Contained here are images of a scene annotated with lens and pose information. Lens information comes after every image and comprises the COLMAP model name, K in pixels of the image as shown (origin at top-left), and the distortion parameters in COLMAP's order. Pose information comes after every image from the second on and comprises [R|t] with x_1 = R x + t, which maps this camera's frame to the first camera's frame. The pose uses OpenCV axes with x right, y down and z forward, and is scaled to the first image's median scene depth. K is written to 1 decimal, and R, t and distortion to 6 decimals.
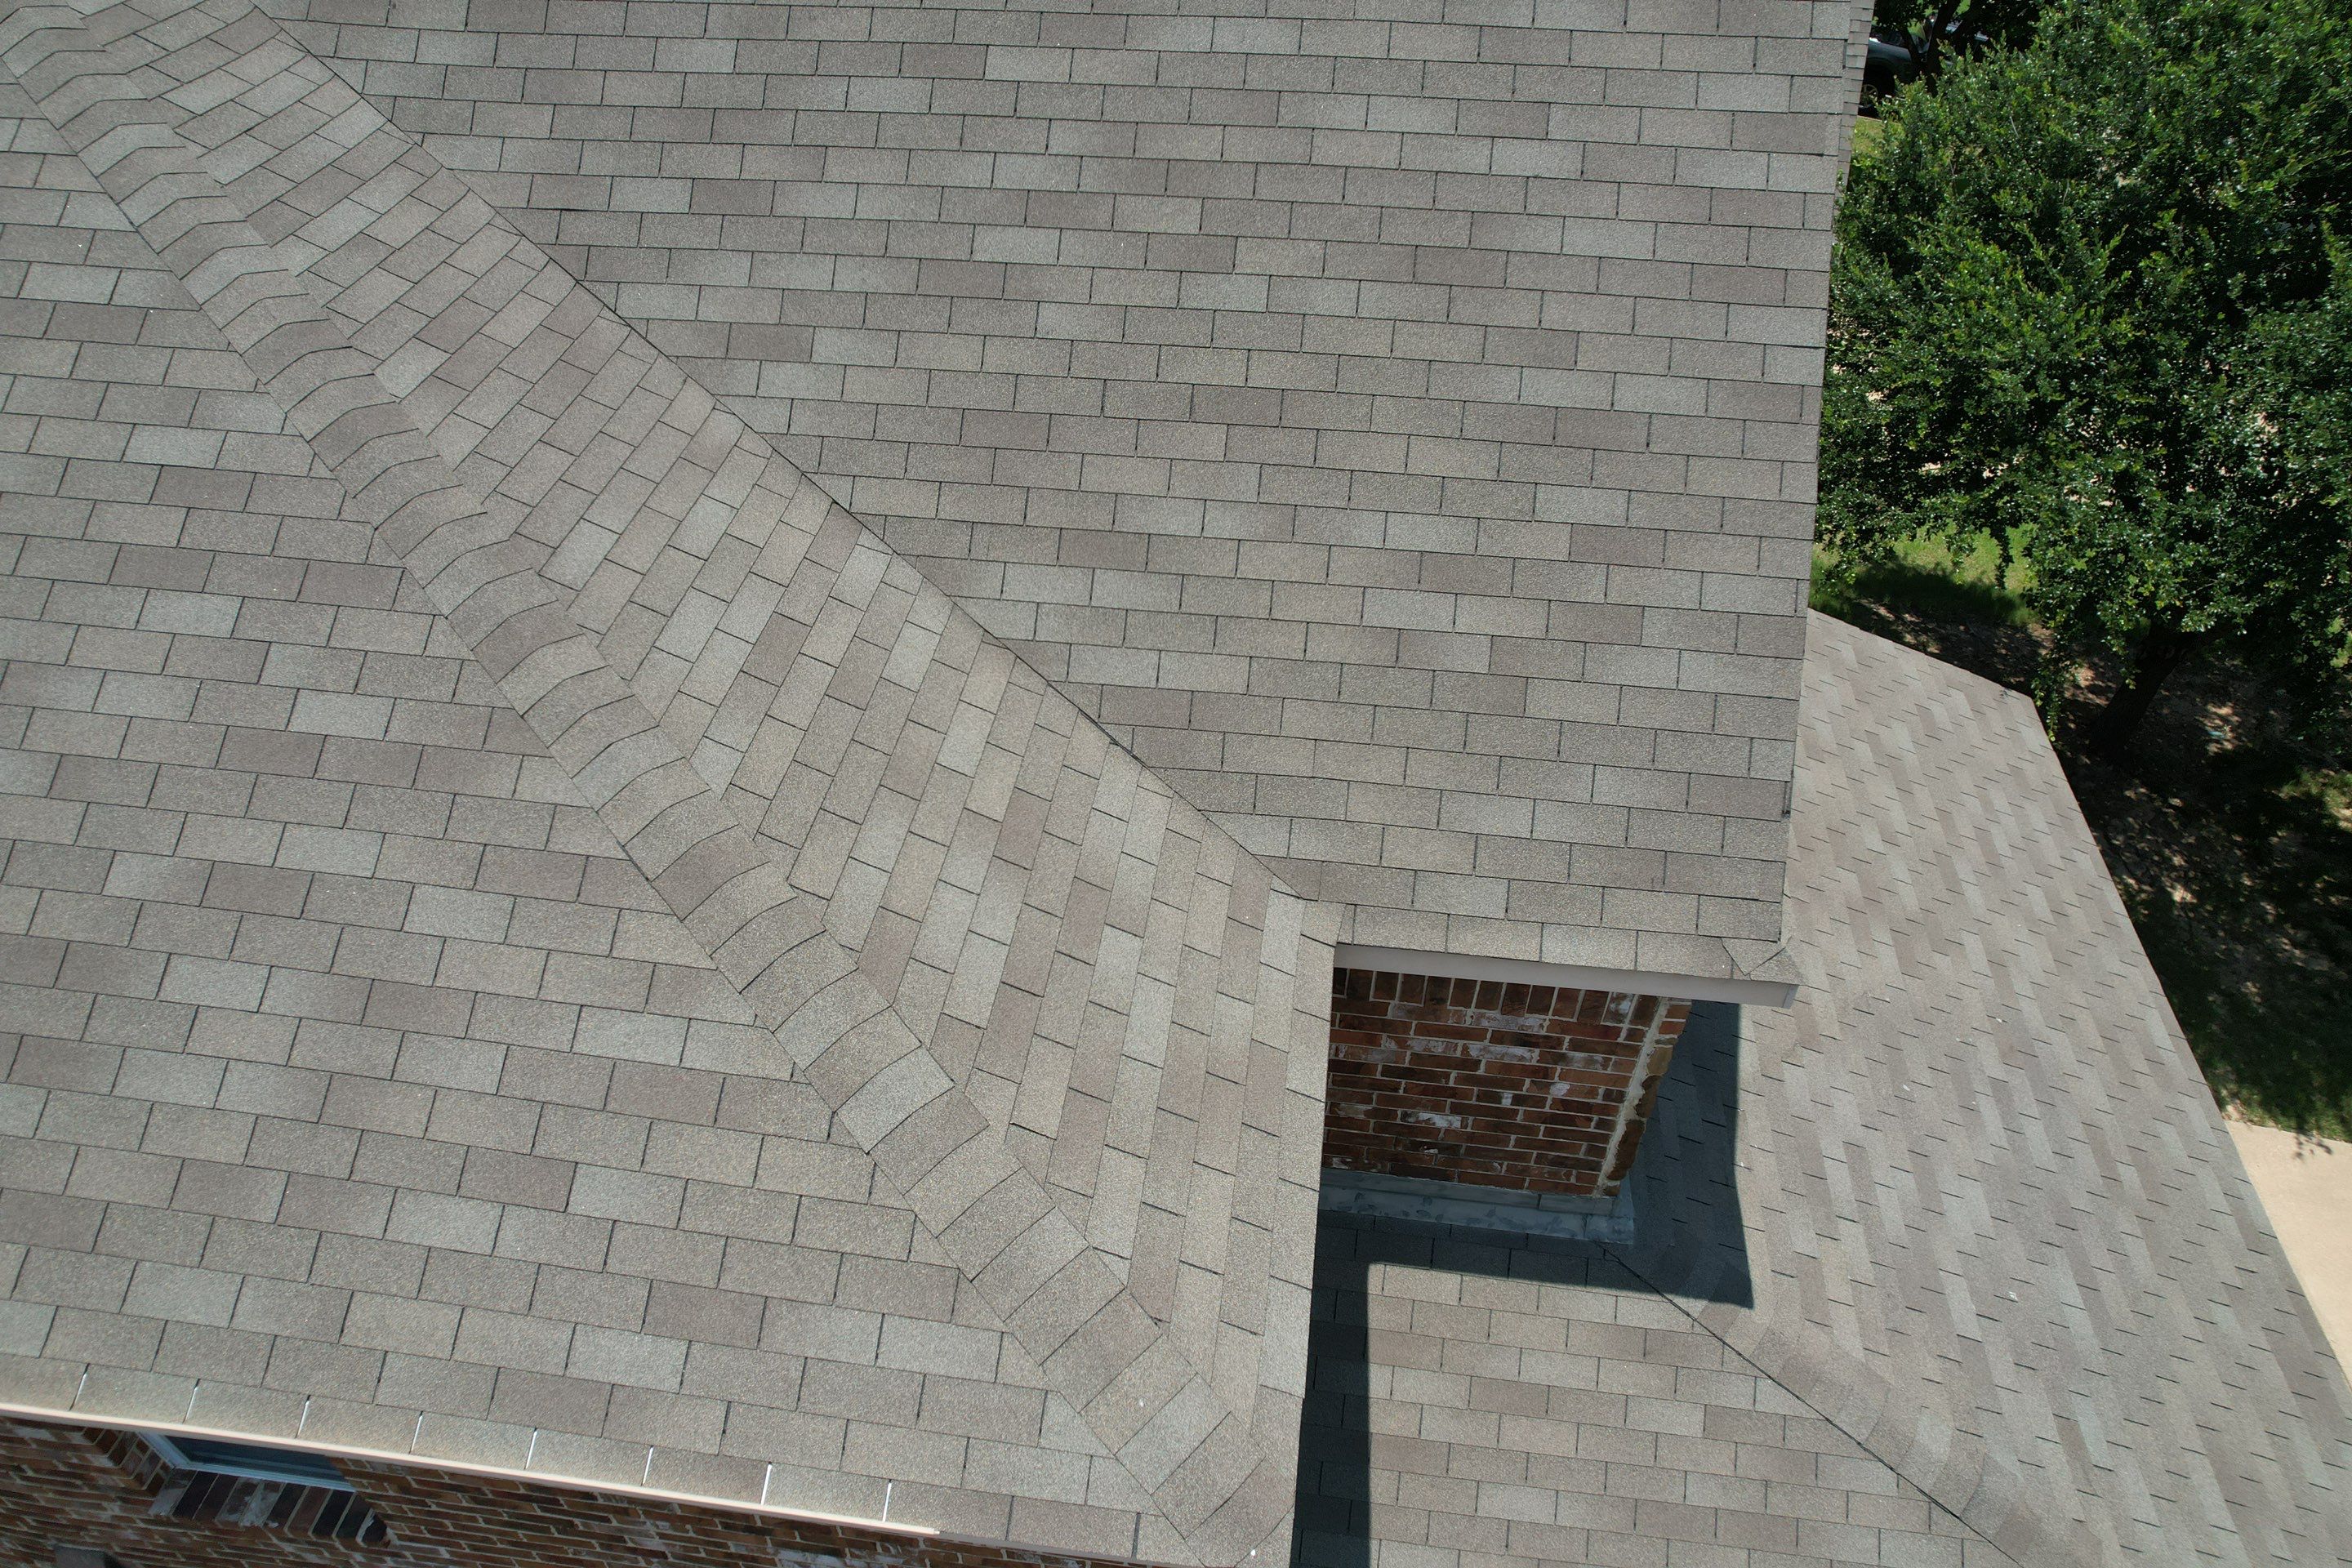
lens RADIAL K [[1500.1, 0, 1174.2], [0, 1500.1, 779.3], [0, 0, 1]] dist [-0.079972, 0.072105]
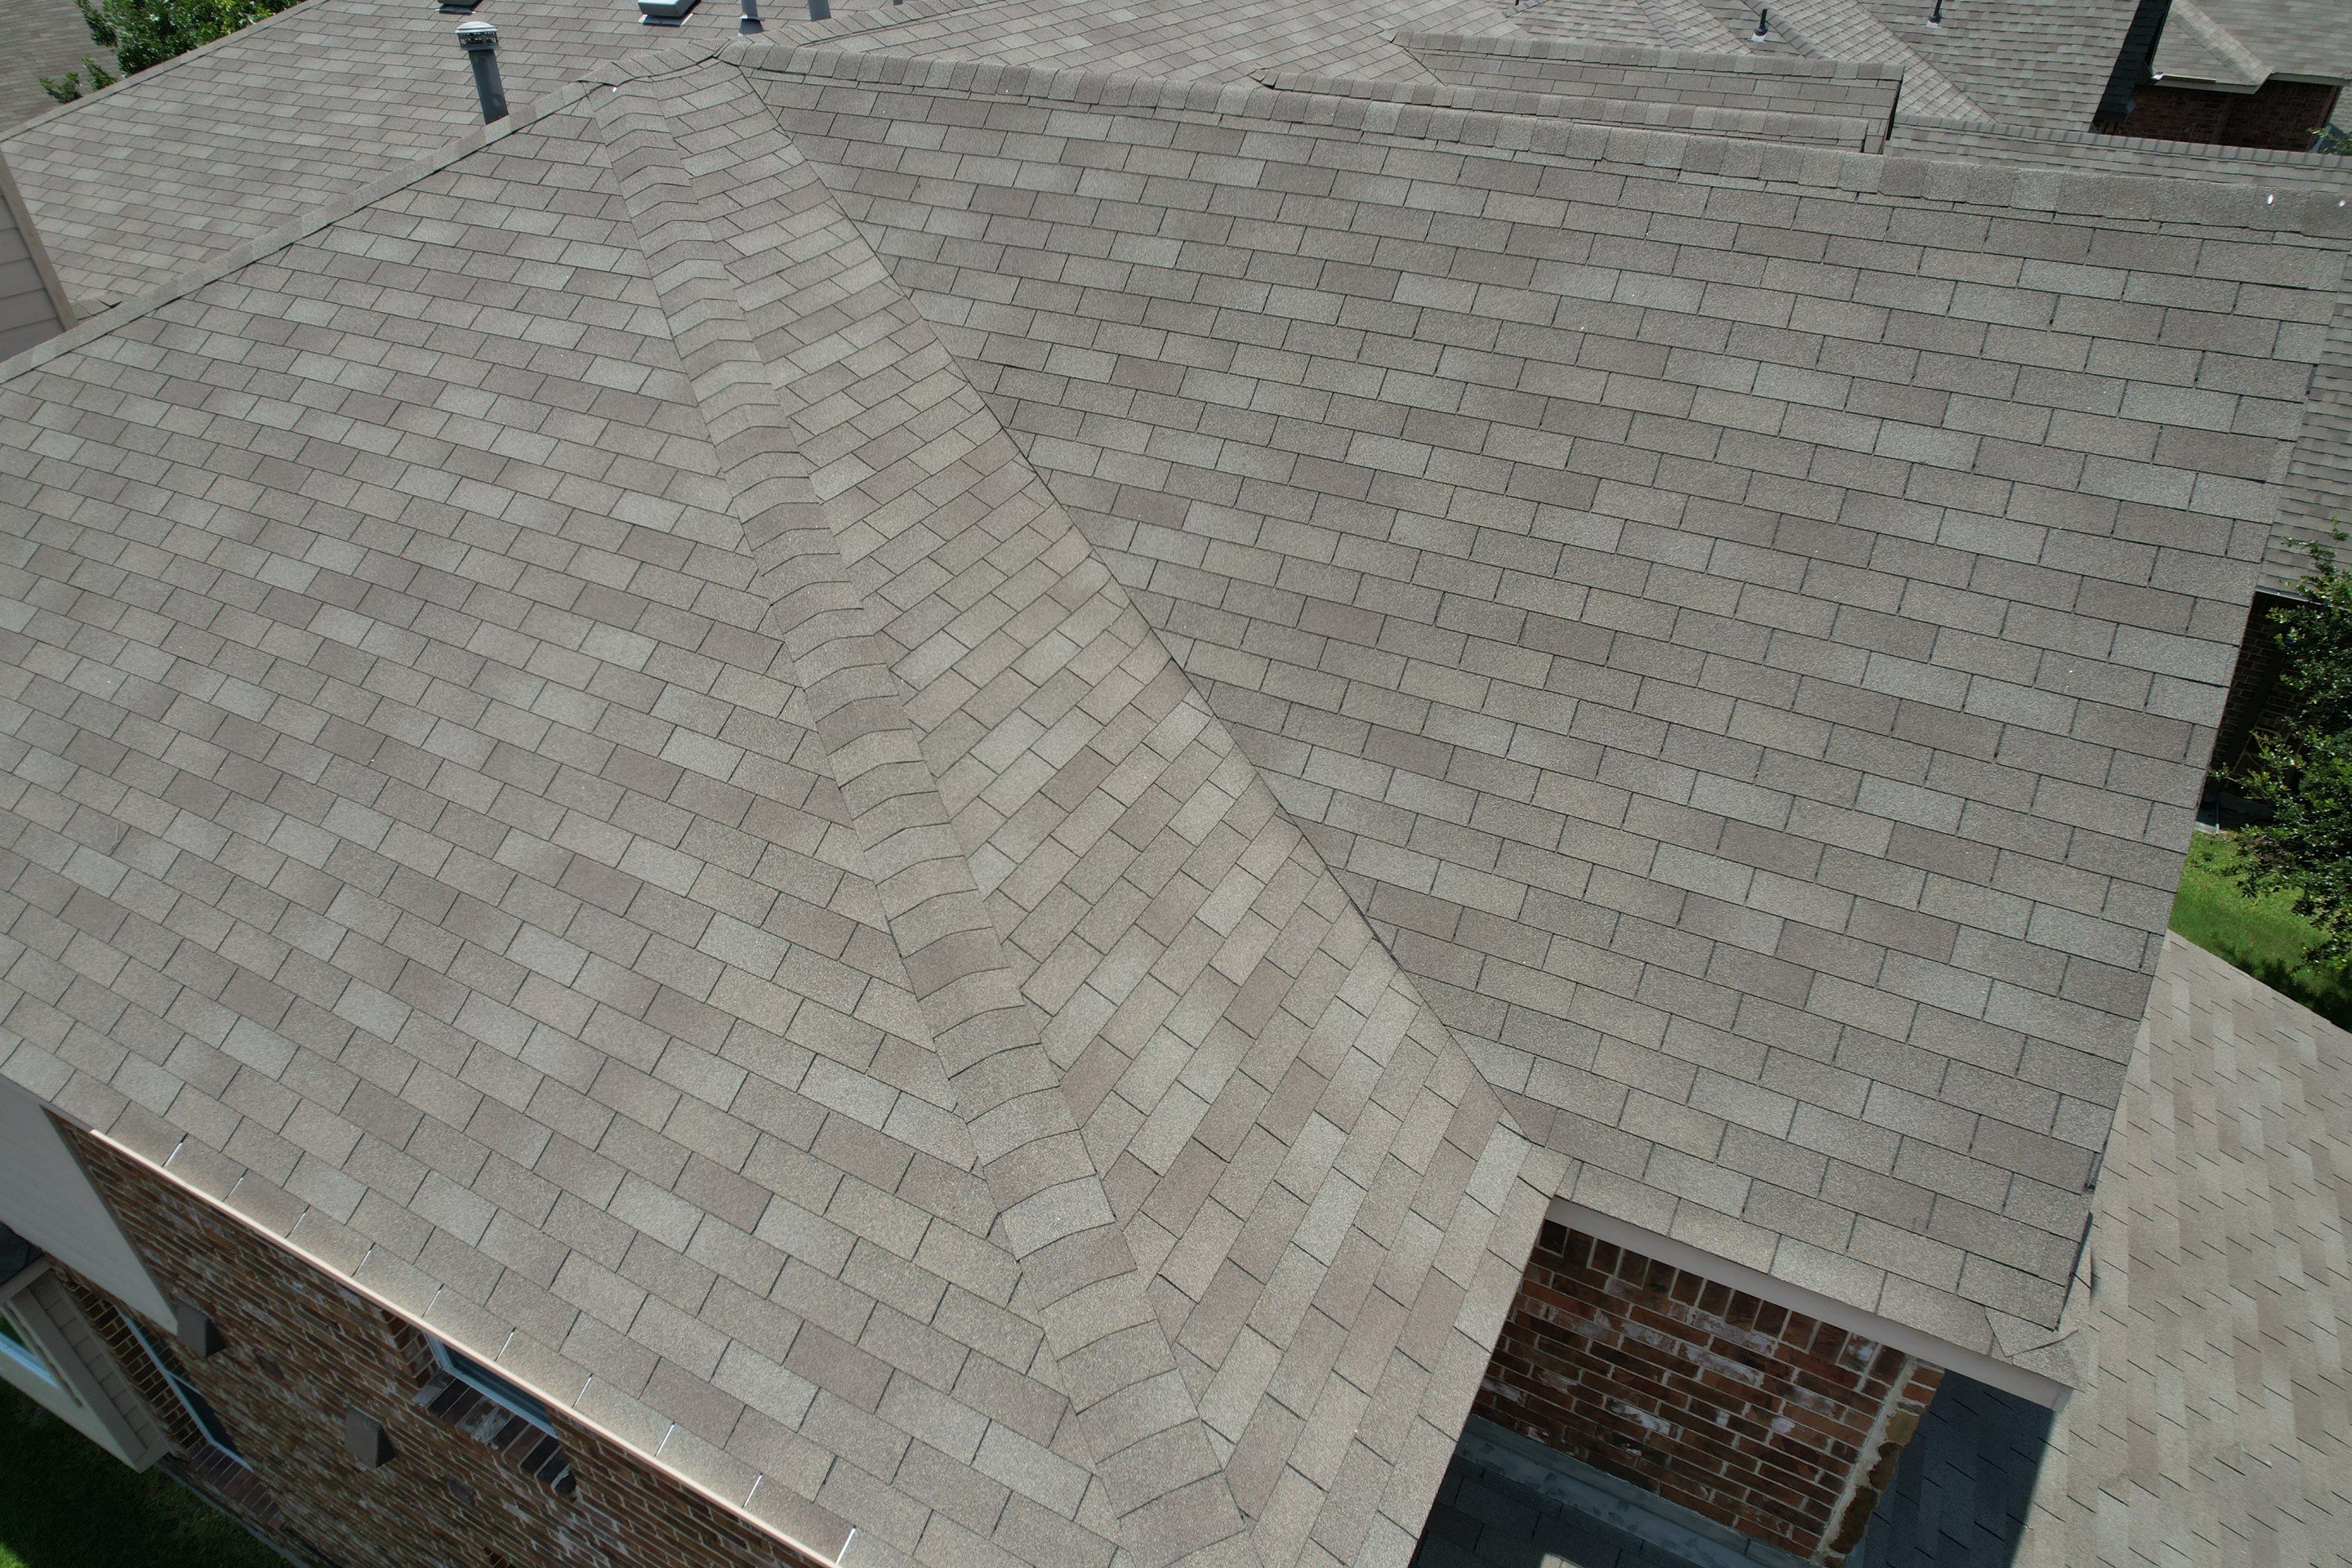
lens RADIAL K [[1496.8, 0, 1176.0], [0, 1496.8, 784.0], [0, 0, 1]] dist [-0.078353, 0.068056]
pose [[0.937468, 0.201820, -0.283589, 0.099839], [-0.235422, 0.967762, -0.089520, -0.003699], [0.256379, 0.150685, 0.954758, -0.010450]]
